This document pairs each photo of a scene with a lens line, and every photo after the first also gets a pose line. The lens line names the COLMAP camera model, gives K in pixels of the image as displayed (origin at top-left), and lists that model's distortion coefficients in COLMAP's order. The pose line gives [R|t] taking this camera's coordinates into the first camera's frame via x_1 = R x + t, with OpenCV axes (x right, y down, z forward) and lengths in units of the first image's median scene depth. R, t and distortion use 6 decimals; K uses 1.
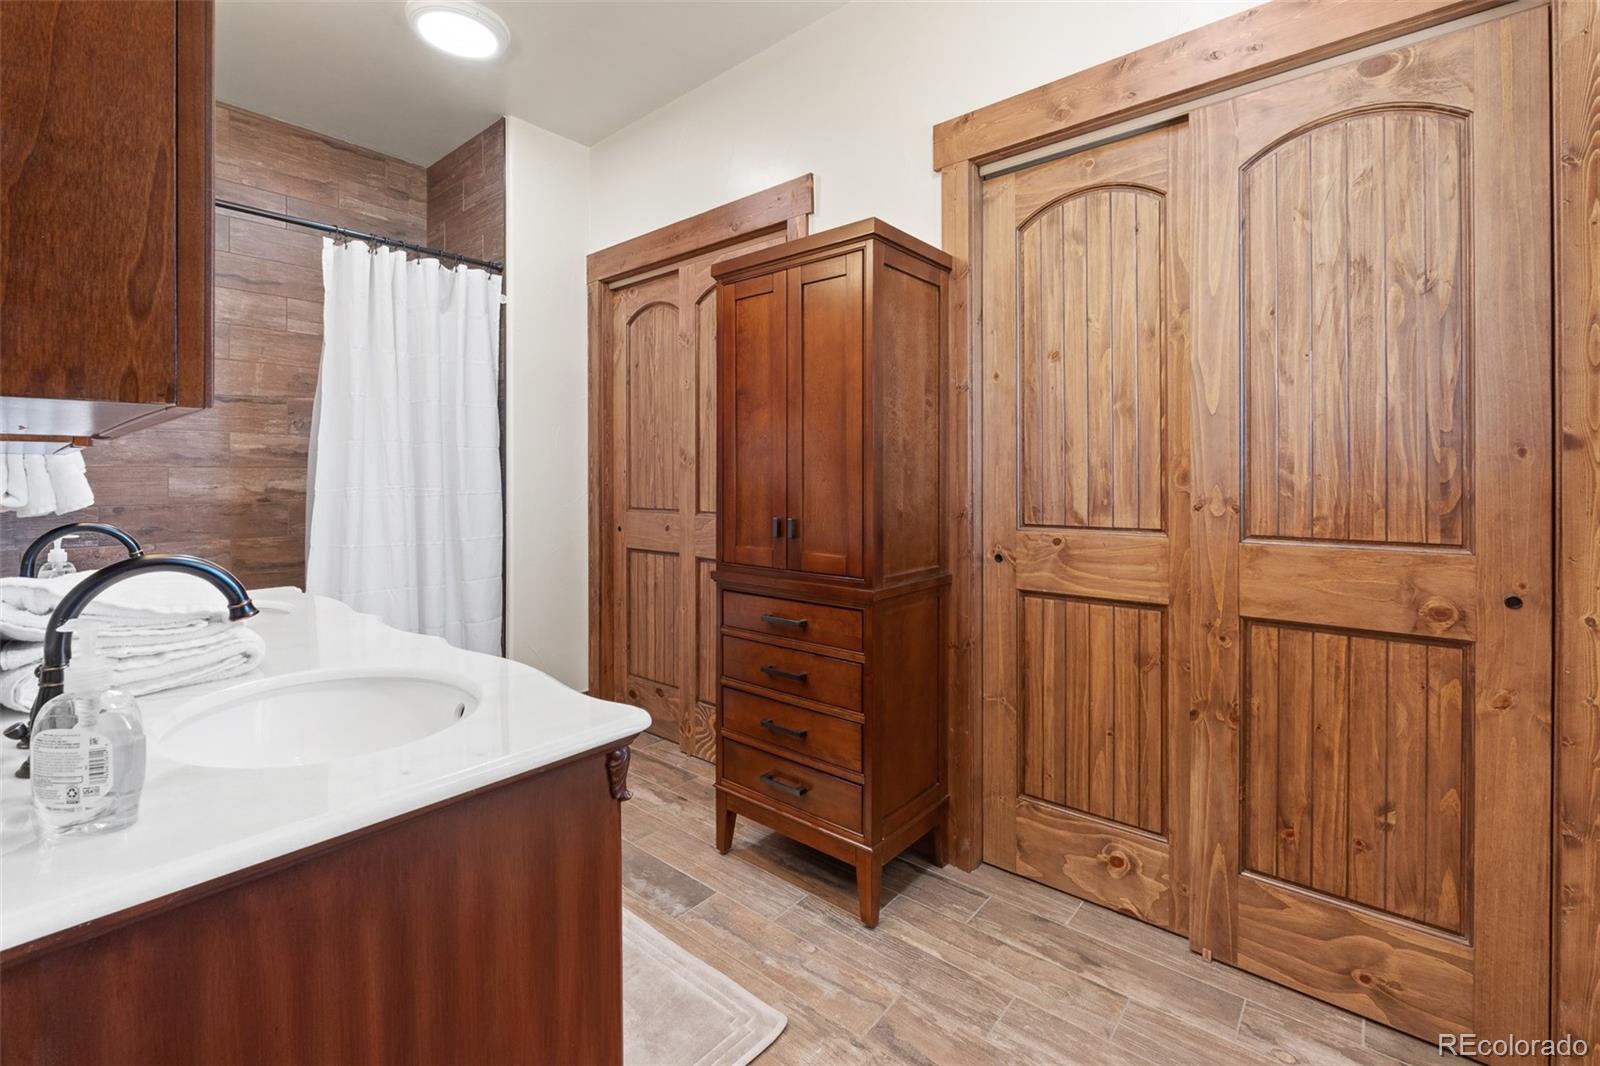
lens RADIAL K [[698.0, 0, 798.9], [0, 698.0, 481.8], [0, 0, 1]] dist [-0.002077, -0.001563]
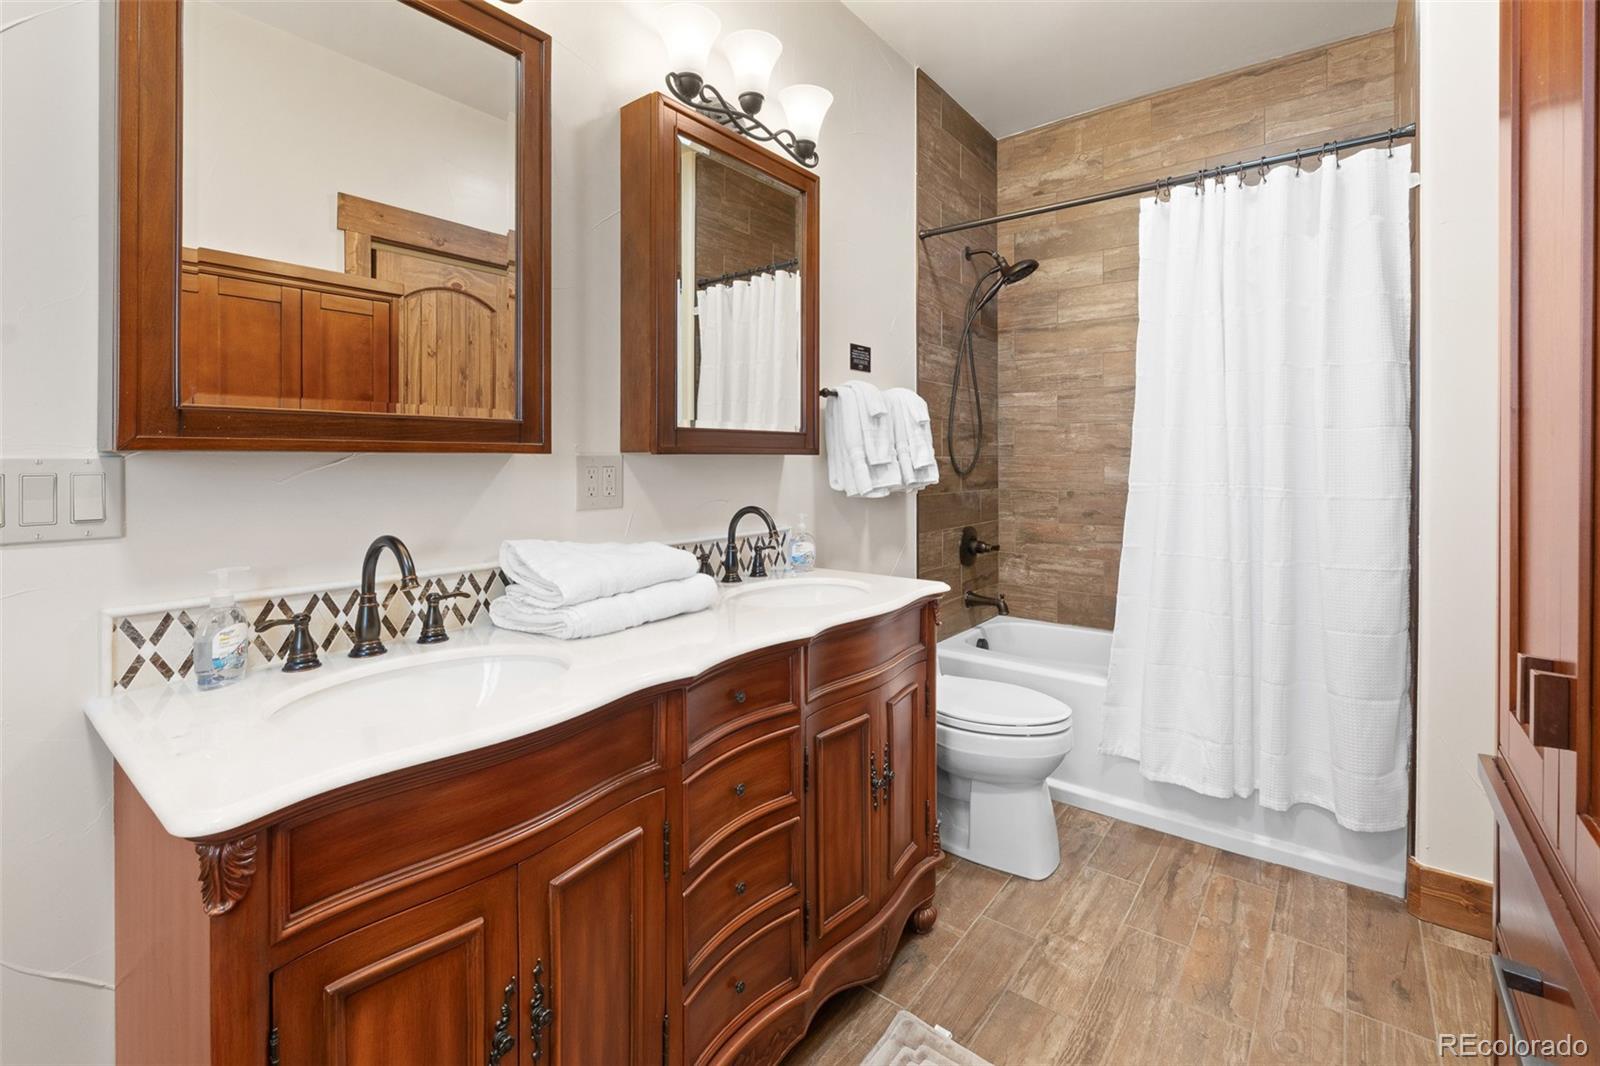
lens RADIAL K [[698.0, 0, 800.5], [0, 698.0, 456.2], [0, 0, 1]] dist [-0.002077, -0.001563]
pose [[0.053235, 0.000774, -0.998582, 0.229806], [-0.007372, 0.999973, 0.000382, -0.026888], [0.998555, 0.007342, 0.053239, 0.660098]]
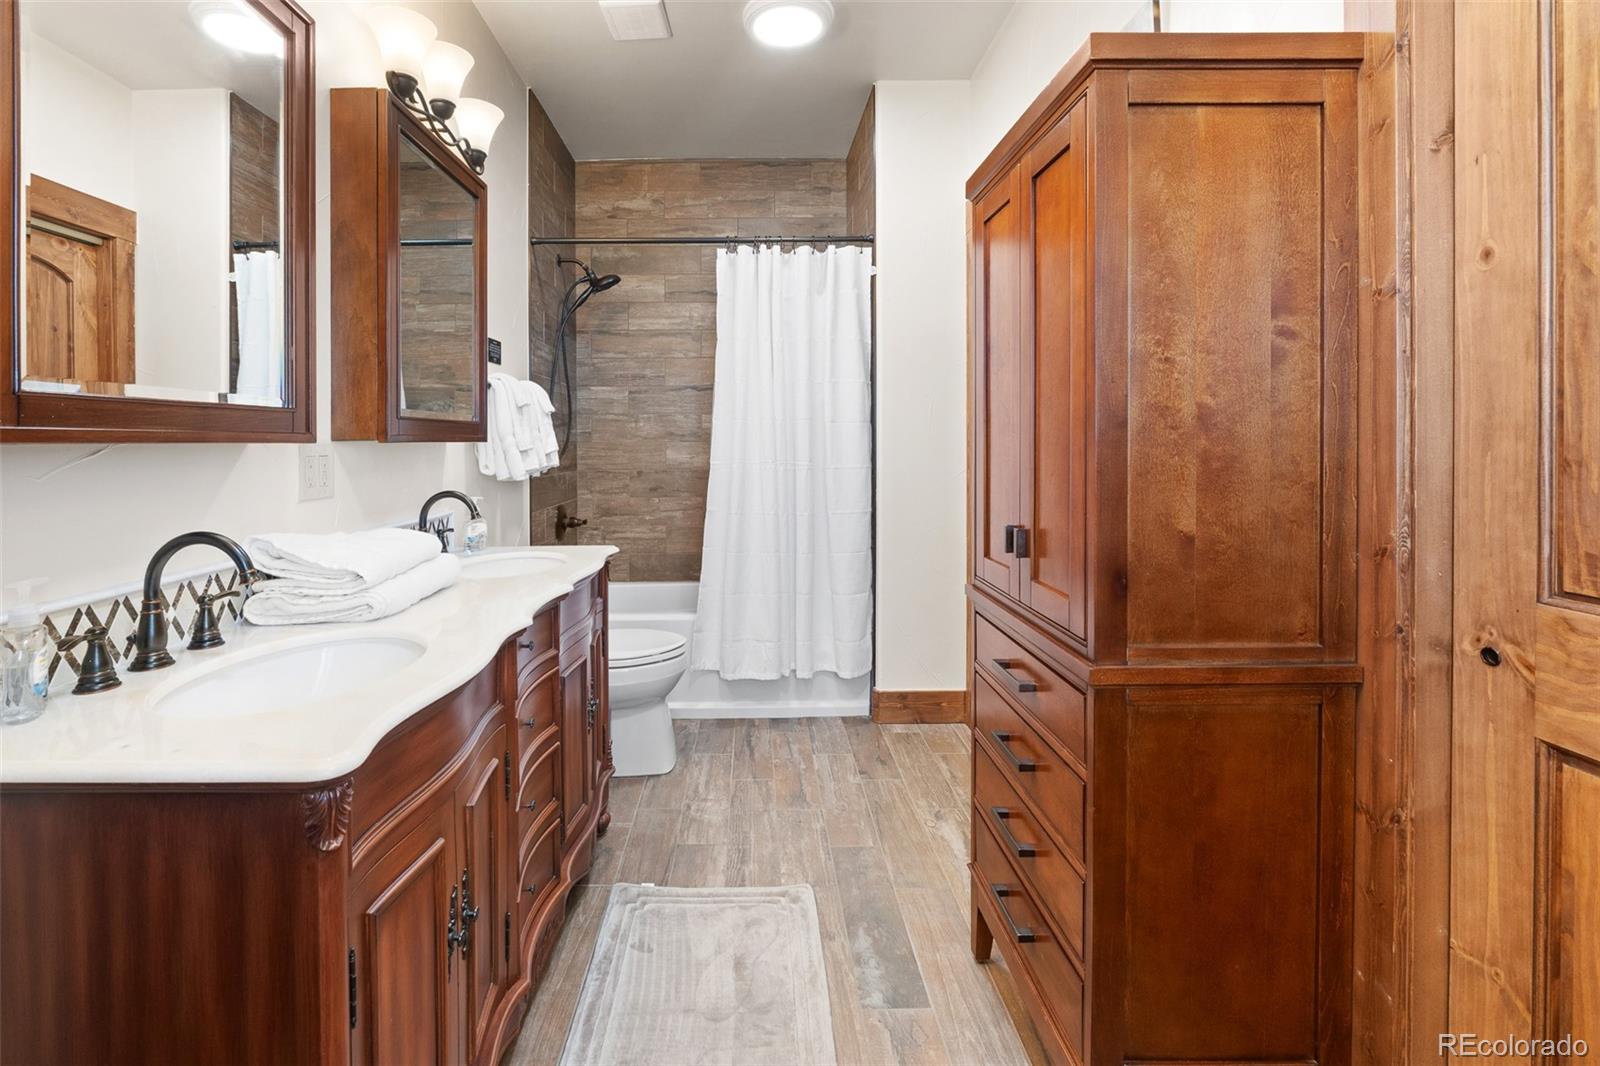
lens RADIAL K [[698.0, 0, 738.1], [0, 698.0, 445.0], [0, 0, 1]] dist [-0.002077, -0.001563]
pose [[0.642411, 0.003514, -0.766352, 0.314850], [-0.001544, 0.999993, 0.003291, -0.028345], [0.766359, -0.000931, 0.642412, 0.335474]]
